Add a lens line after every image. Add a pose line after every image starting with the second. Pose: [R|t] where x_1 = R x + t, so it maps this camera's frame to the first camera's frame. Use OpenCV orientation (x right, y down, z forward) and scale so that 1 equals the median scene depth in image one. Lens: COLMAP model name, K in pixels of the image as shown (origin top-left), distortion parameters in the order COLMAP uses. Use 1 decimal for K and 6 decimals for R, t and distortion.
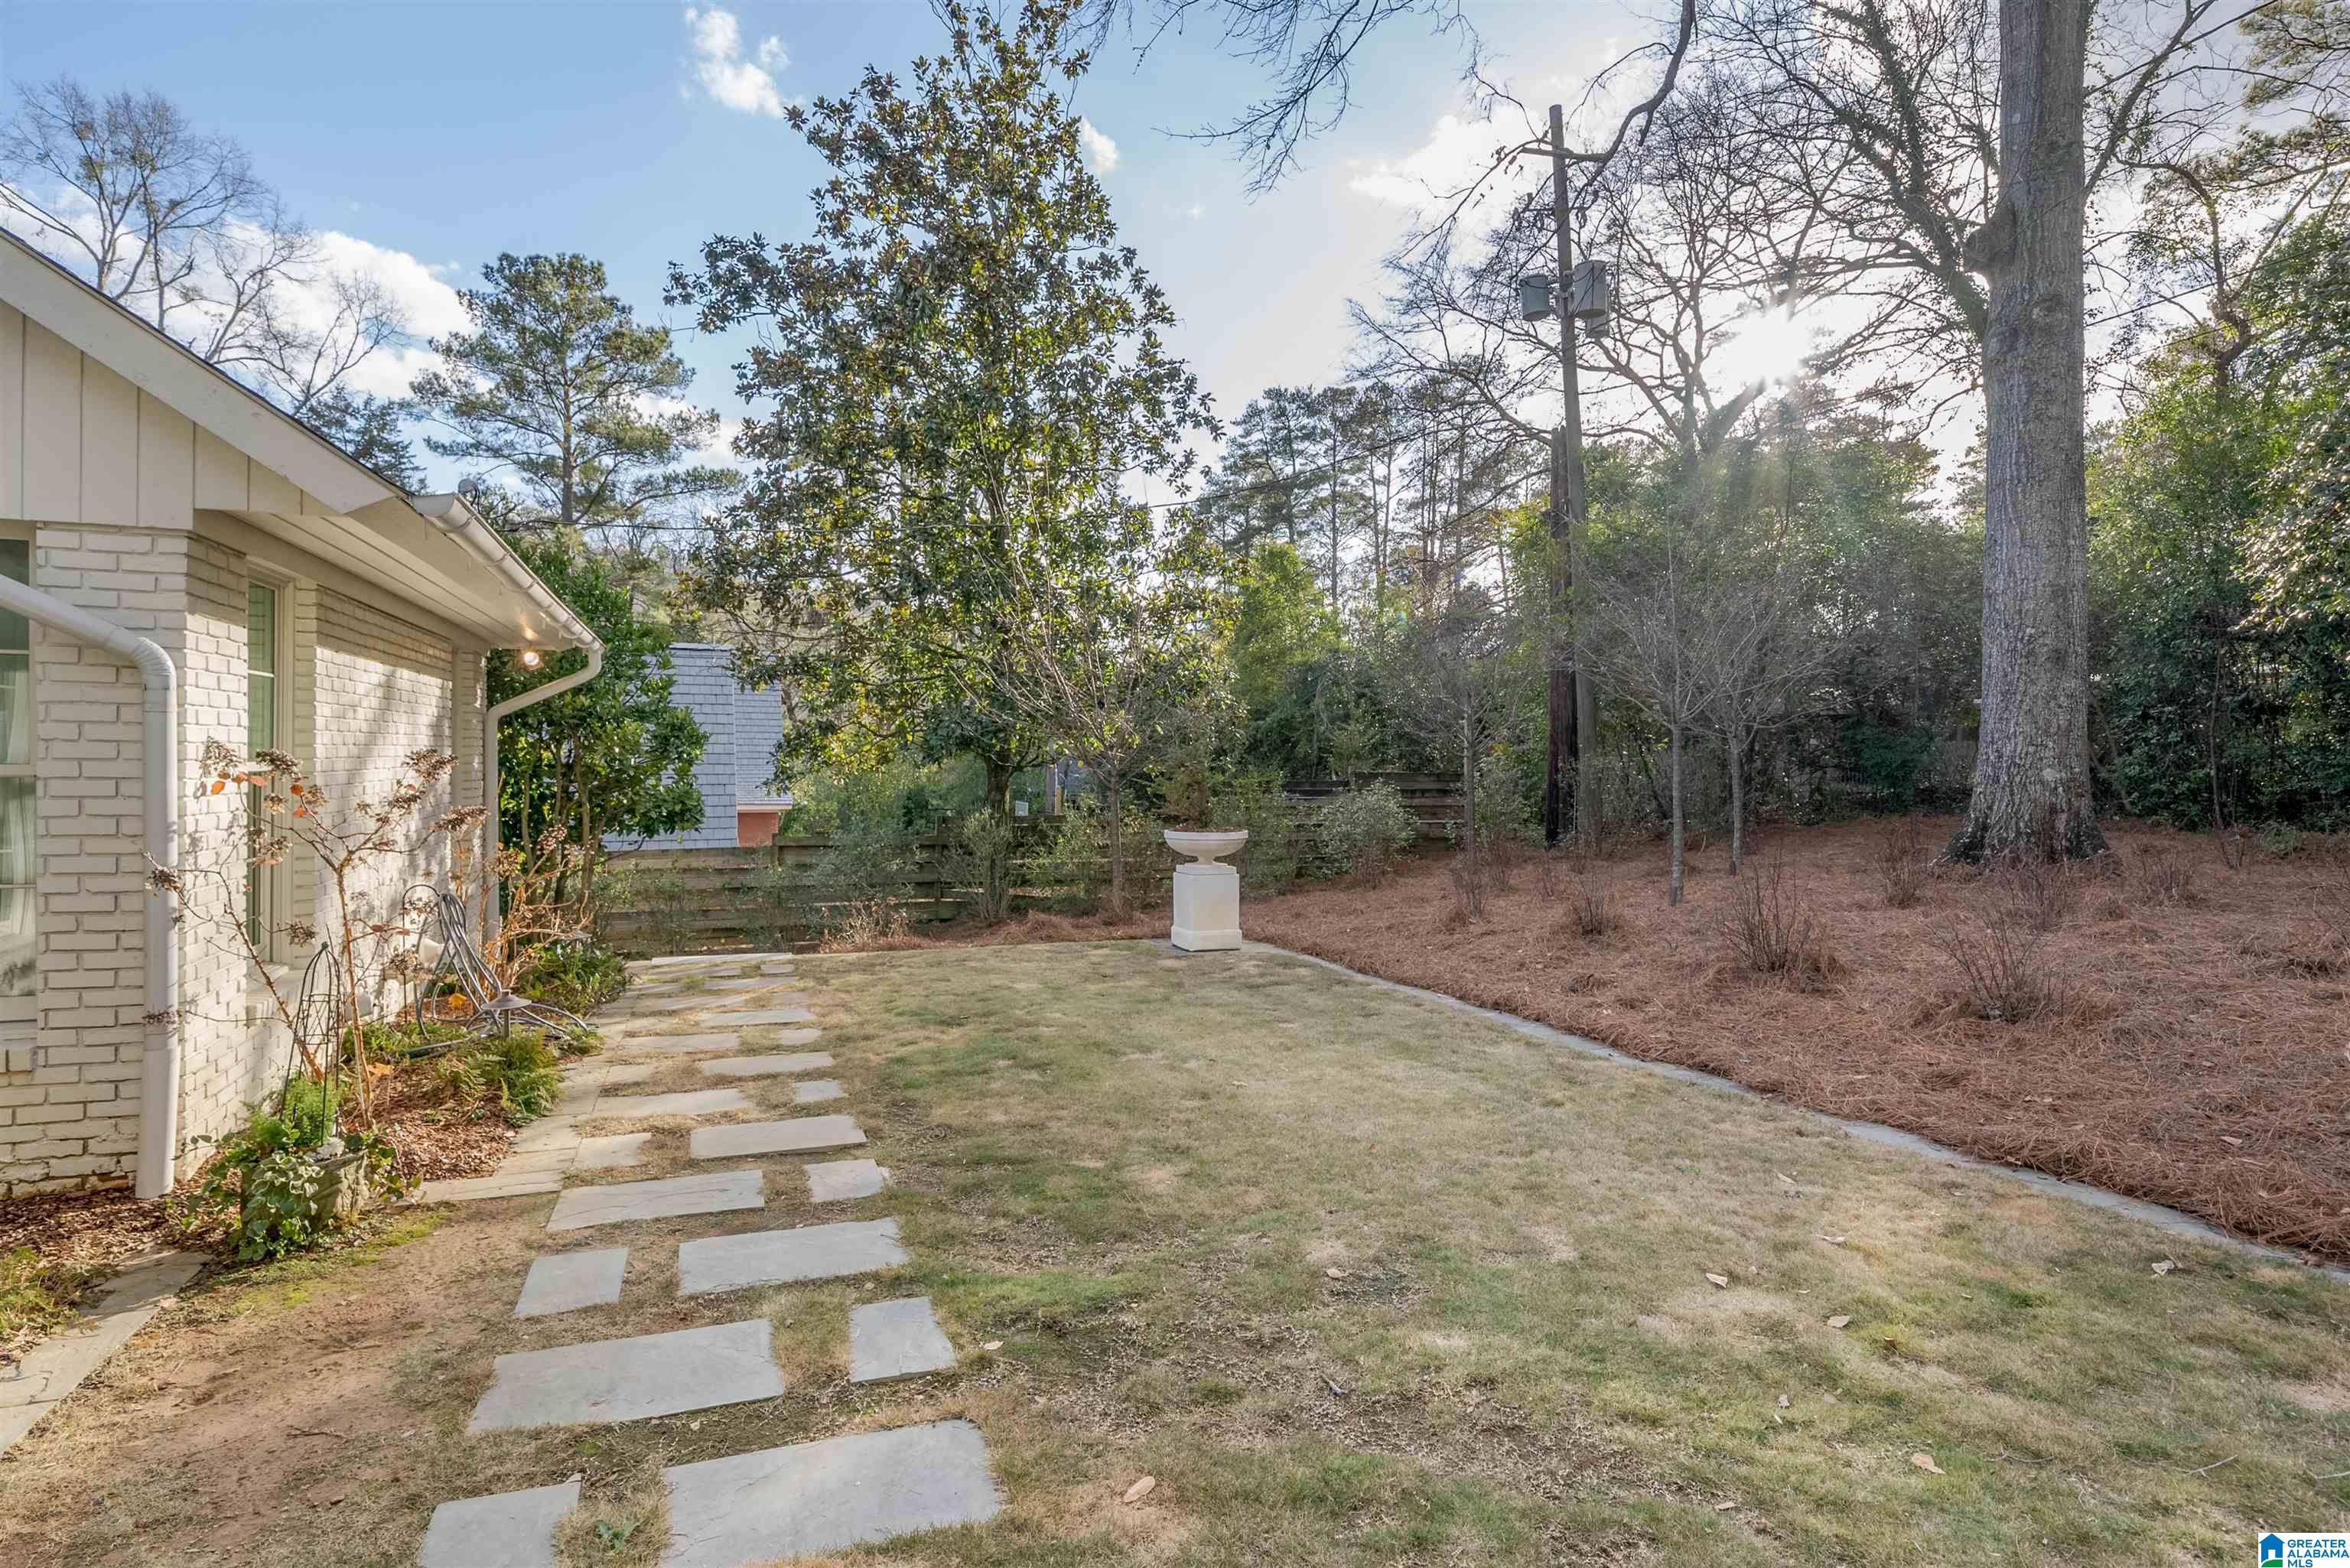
lens RADIAL K [[1216.5, 0, 1181.2], [0, 1216.5, 774.5], [0, 0, 1]] dist [0.003786, -0.000998]
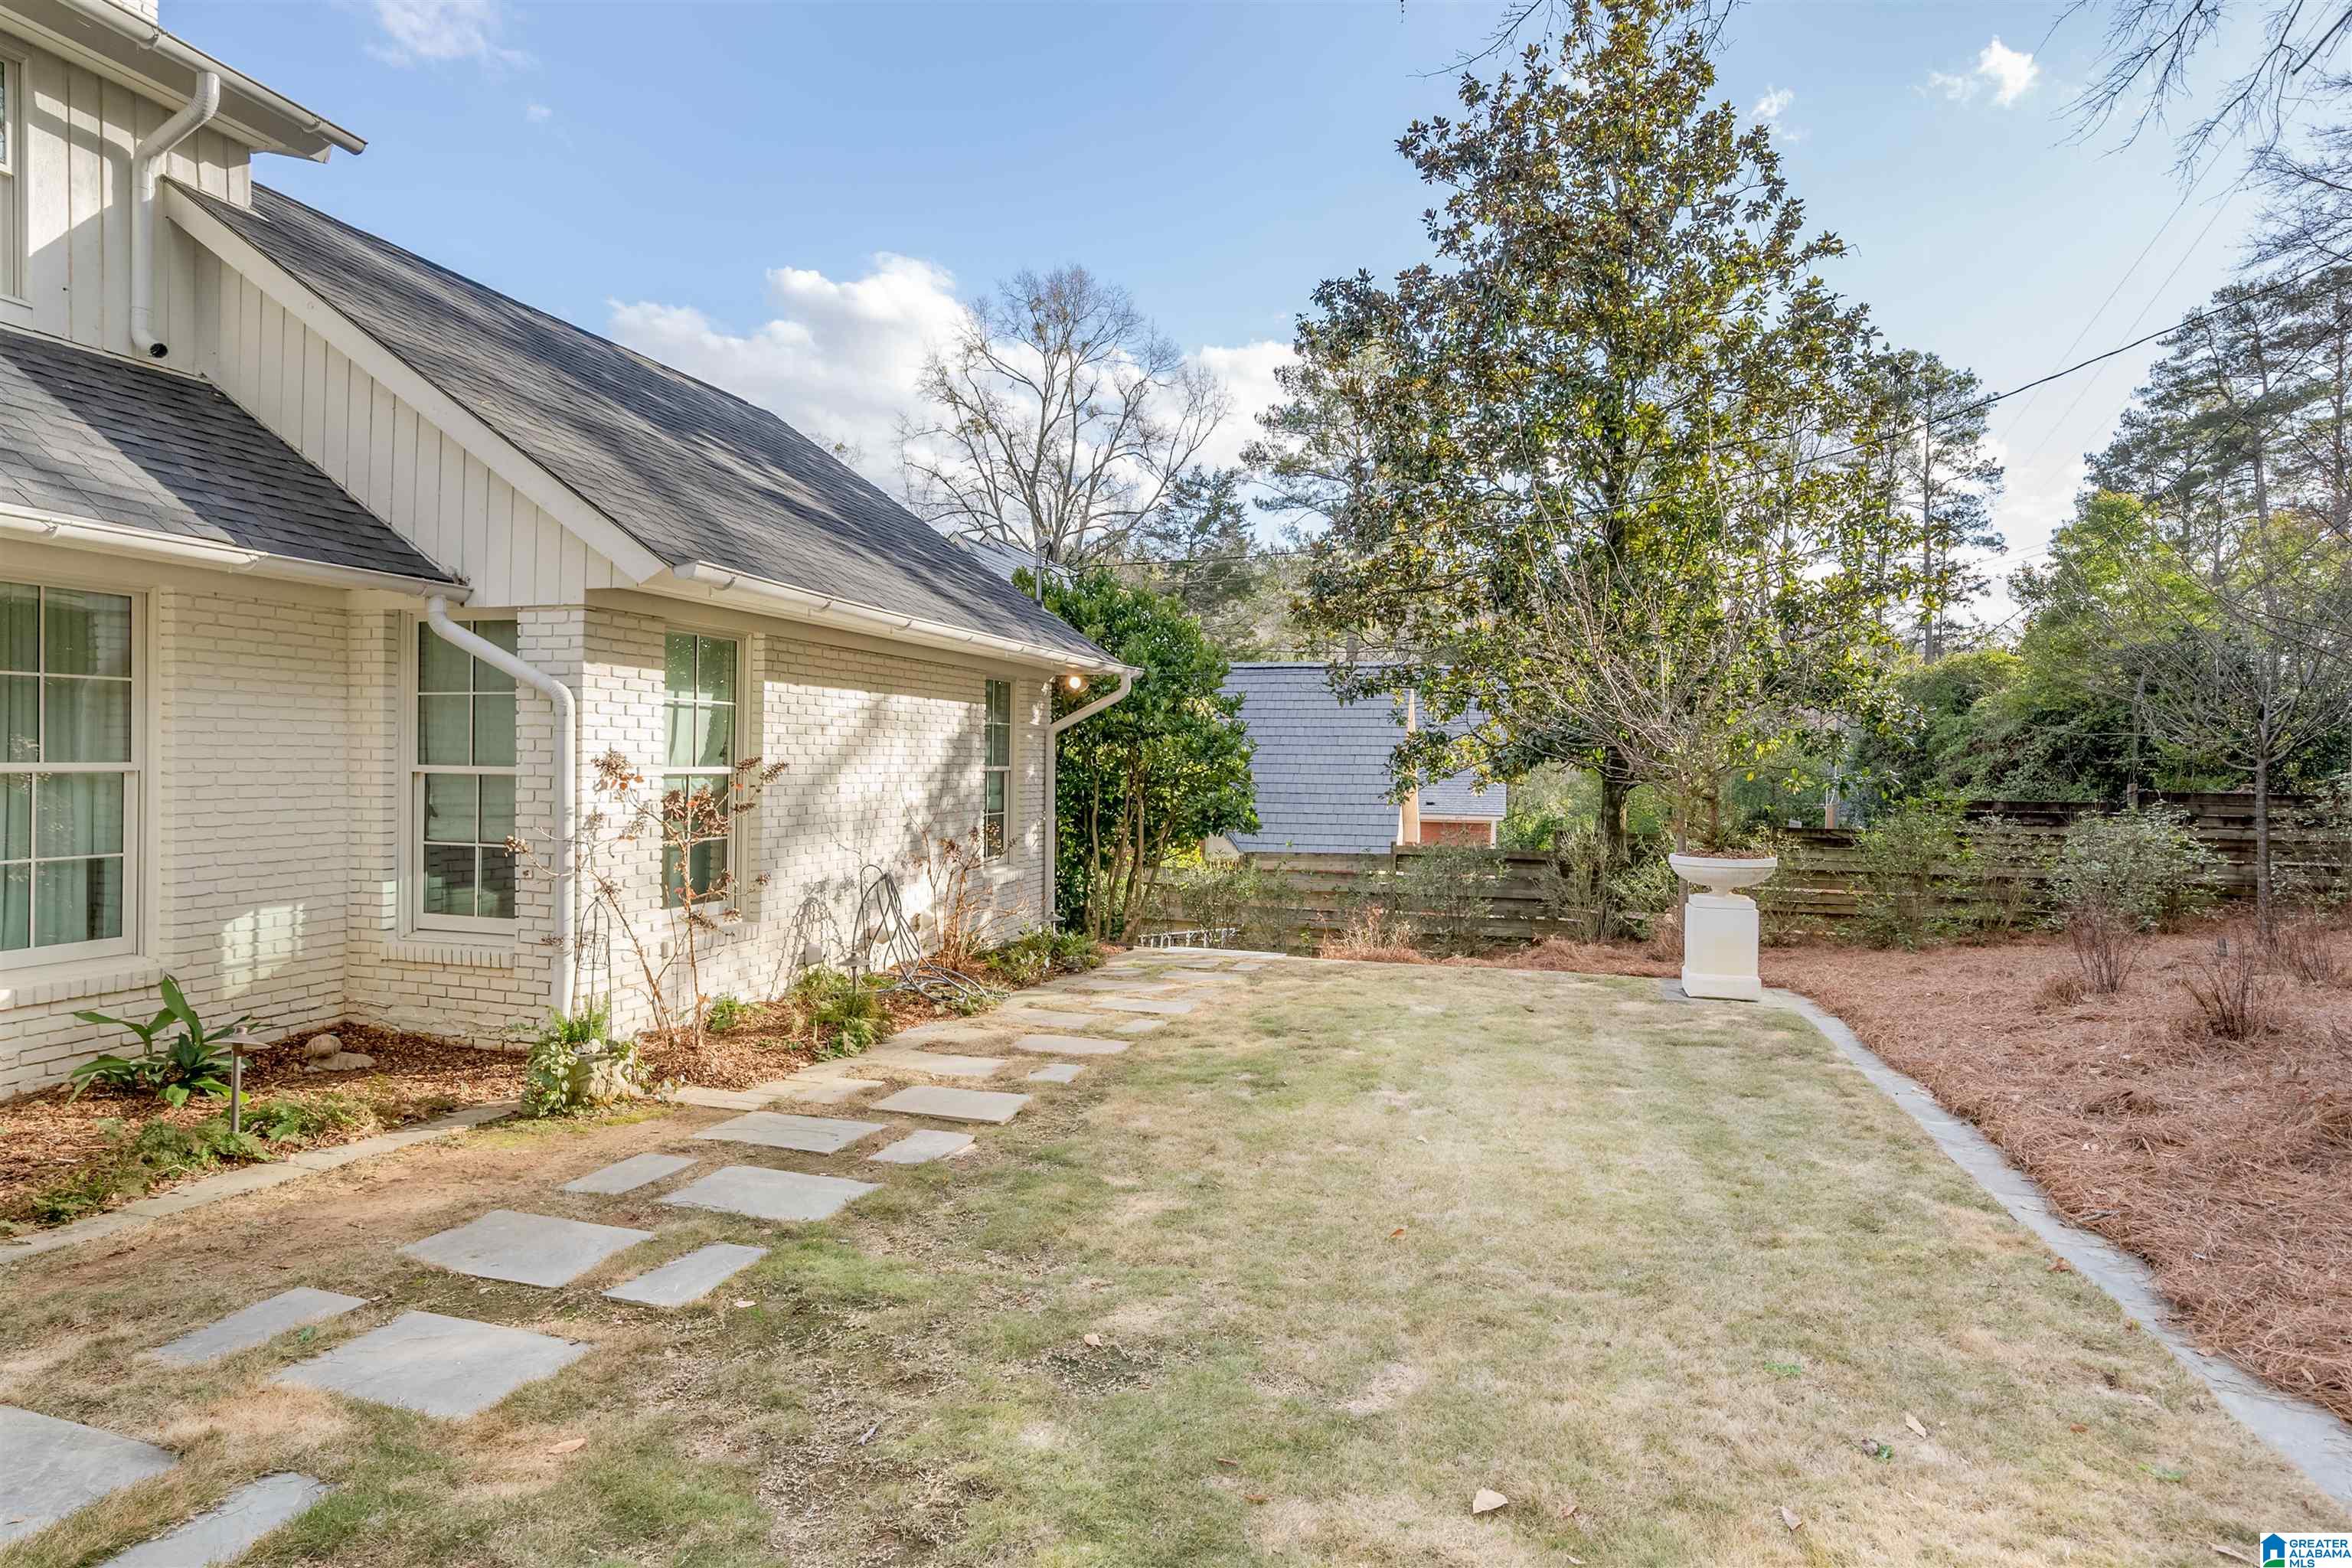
lens RADIAL K [[1217.6, 0, 1184.6], [0, 1217.6, 776.8], [0, 0, 1]] dist [0.003786, -0.000998]
pose [[0.801674, 0.008775, -0.597697, 0.533757], [-0.013954, 0.999894, -0.004036, -0.001153], [0.597599, 0.011576, 0.801712, 0.237783]]
